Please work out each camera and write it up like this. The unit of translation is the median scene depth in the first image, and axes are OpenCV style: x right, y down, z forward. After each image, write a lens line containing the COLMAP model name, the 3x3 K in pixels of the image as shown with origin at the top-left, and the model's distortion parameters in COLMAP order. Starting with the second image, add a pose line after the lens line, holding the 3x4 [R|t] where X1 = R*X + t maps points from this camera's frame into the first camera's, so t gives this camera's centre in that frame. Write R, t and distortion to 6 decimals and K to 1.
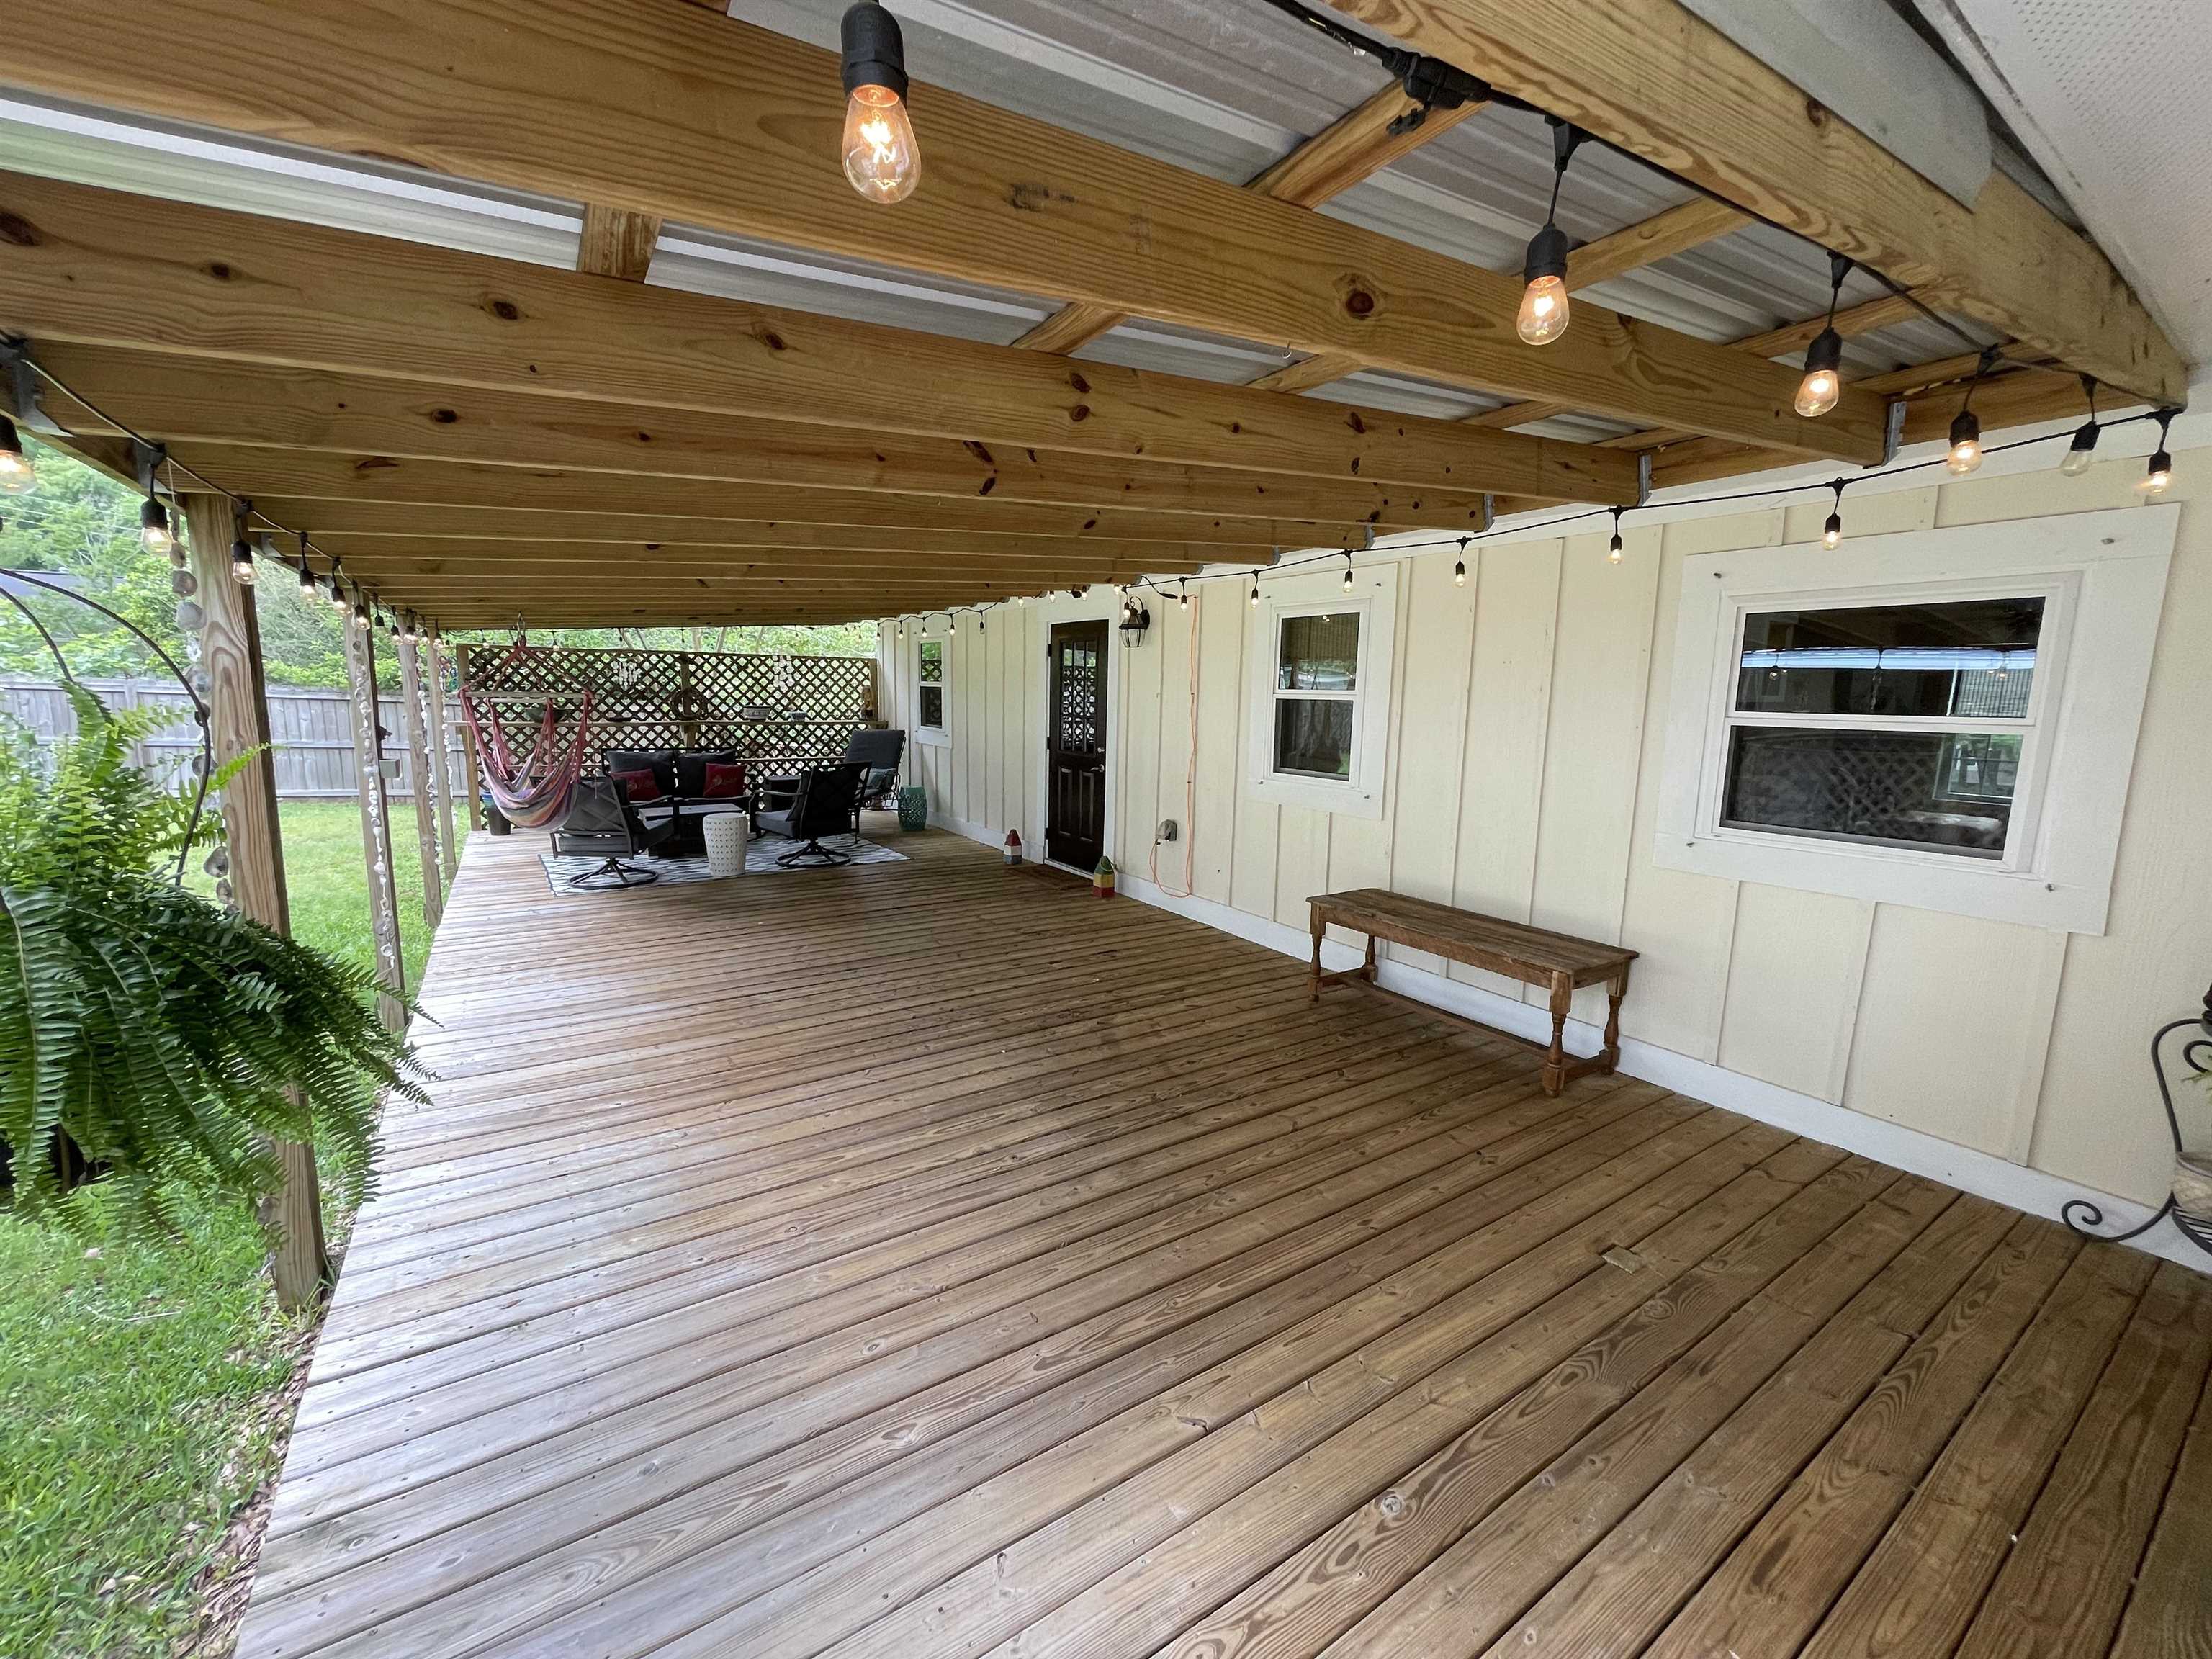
lens RADIAL K [[895.6, 0, 1108.7], [0, 895.6, 832.8], [0, 0, 1]] dist [-0.001177, -0.000307]
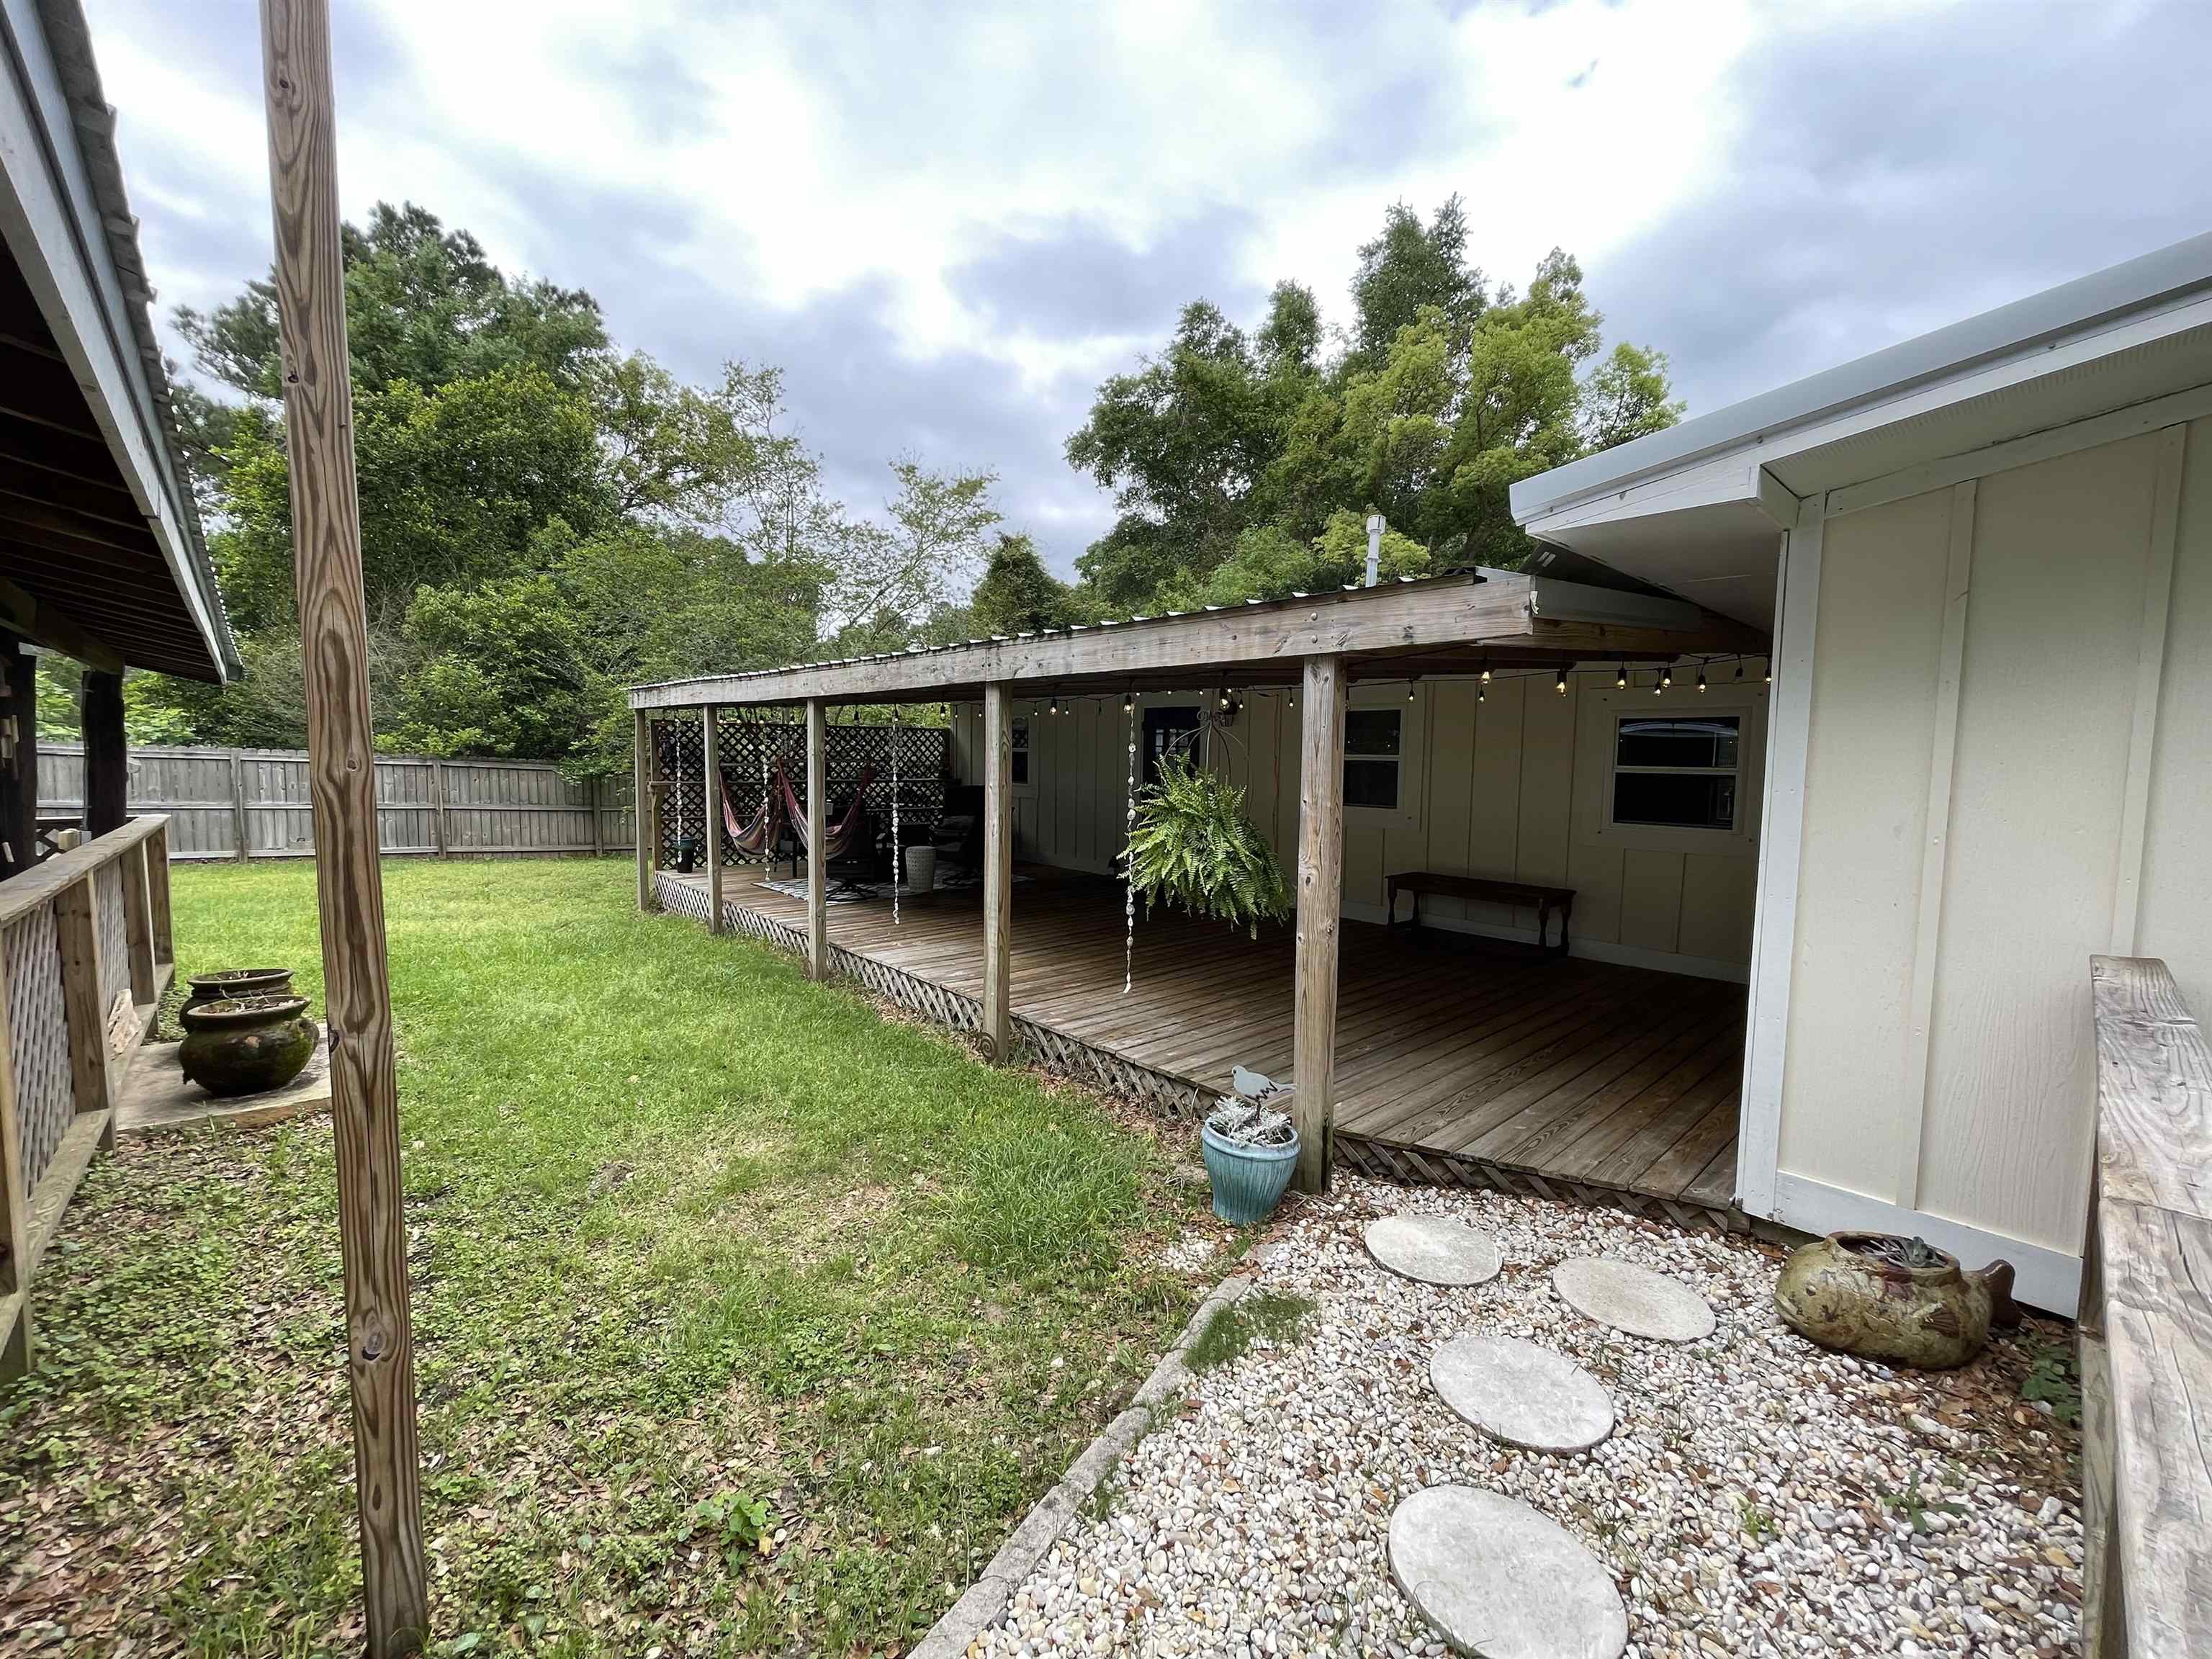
lens RADIAL K [[895.6, 0, 1098.5], [0, 895.6, 823.9], [0, 0, 1]] dist [-0.001177, -0.000307]
pose [[0.990067, -0.018201, 0.139414, -0.533593], [0.028391, 0.997039, -0.071460, 0.076421], [-0.137701, 0.074709, 0.987652, -0.594680]]
